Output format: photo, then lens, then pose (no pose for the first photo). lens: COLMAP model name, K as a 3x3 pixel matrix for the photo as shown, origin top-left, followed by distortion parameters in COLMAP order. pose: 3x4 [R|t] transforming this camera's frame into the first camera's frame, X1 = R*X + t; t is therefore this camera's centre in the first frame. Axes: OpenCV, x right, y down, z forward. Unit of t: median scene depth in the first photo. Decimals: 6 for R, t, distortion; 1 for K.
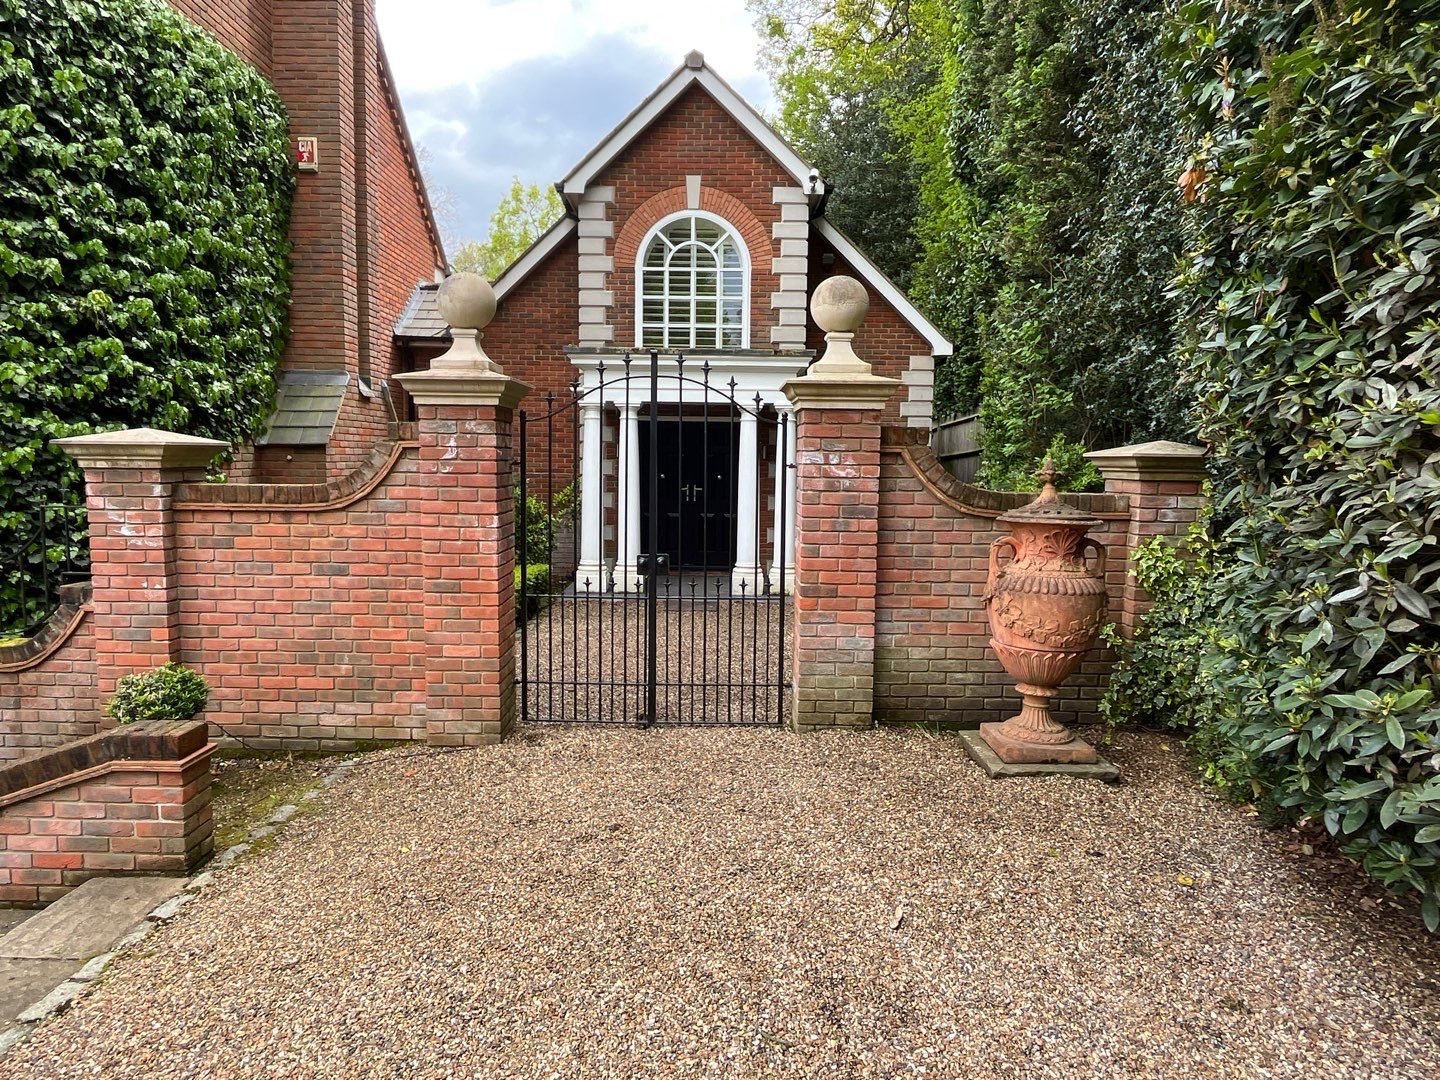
lens RADIAL K [[826.0, 0, 720.0], [0, 826.0, 540.0], [0, 0, 1]] dist [0.002200, -0.000759]
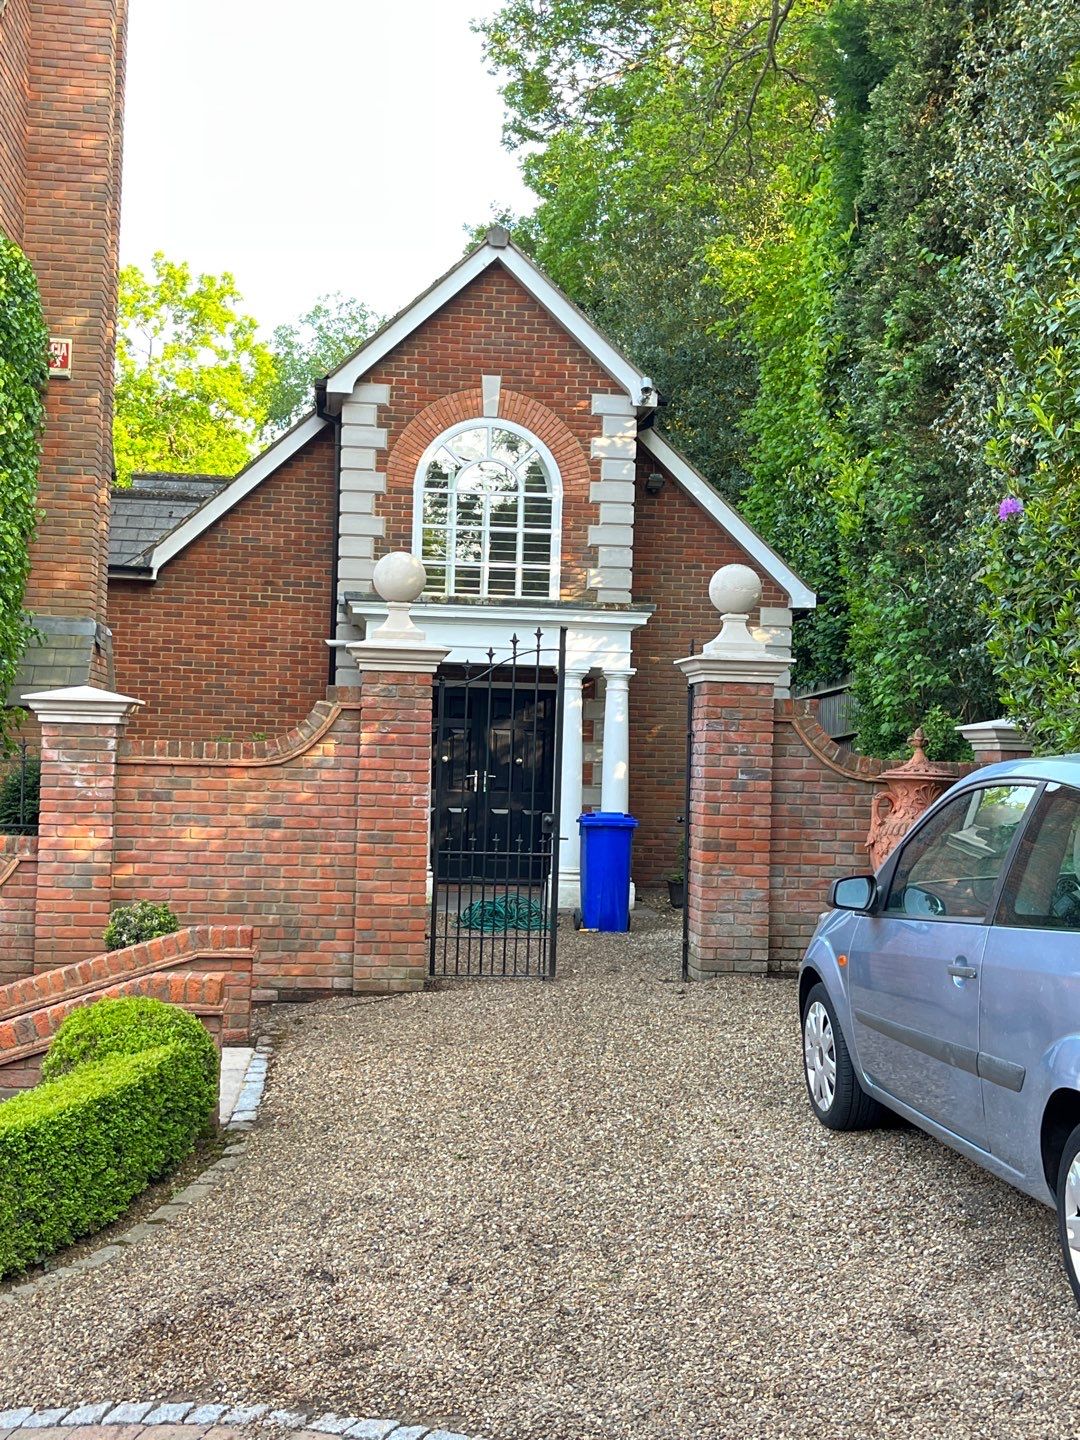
lens RADIAL K [[1661.3, 0, 520.0], [0, 1661.3, 725.7], [0, 0, 1]] dist [0.189466, -0.756010]
pose [[0.993620, 0.018154, 0.111307, -0.337821], [-0.004830, 0.992903, -0.118826, 0.144335], [-0.112674, 0.117531, 0.986657, -1.008500]]
